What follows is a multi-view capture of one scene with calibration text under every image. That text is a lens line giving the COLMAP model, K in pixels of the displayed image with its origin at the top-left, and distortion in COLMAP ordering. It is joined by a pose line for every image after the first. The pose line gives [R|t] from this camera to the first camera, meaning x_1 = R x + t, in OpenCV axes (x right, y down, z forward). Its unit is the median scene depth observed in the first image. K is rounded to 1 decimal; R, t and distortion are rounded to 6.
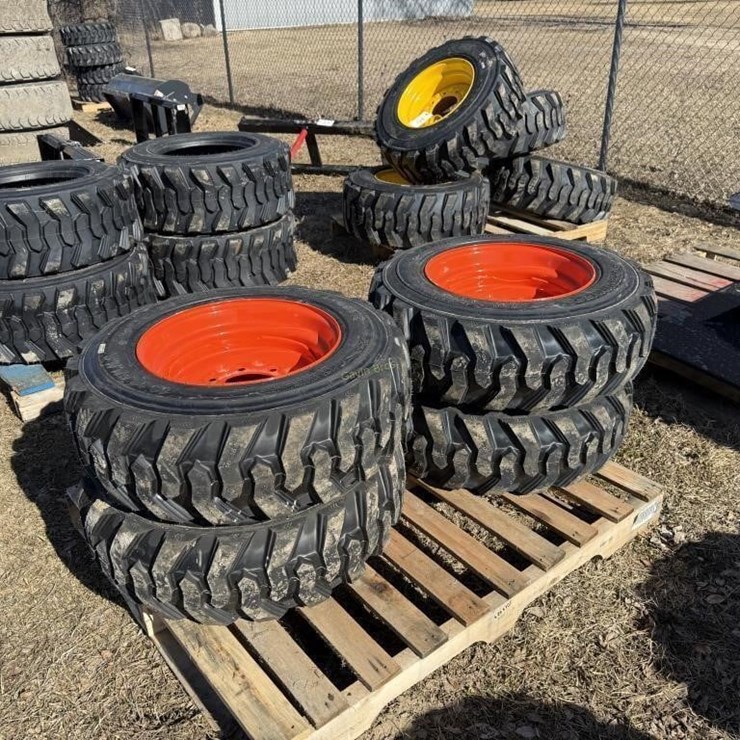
lens RADIAL K [[712.6, 0, 370.0], [0, 712.6, 370.0], [0, 0, 1]] dist [-0.000244, -0.008930]
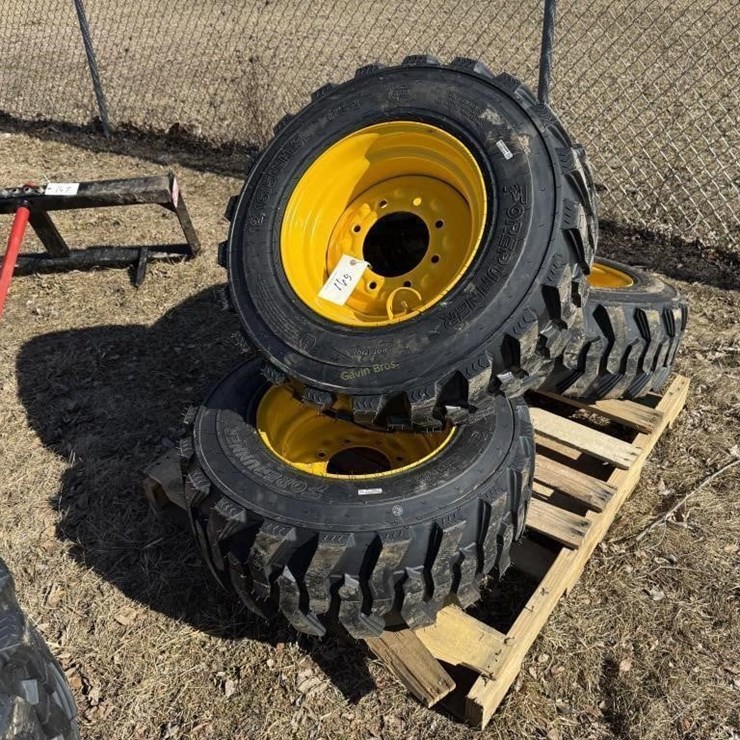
lens RADIAL K [[721.7, 0, 370.0], [0, 721.7, 370.0], [0, 0, 1]] dist [0.049068, -0.005744]
pose [[0.936469, -0.215322, 0.276879, -0.039720], [0.188528, 0.974668, 0.120332, -0.341356], [-0.295775, -0.060488, 0.953341, 0.586581]]
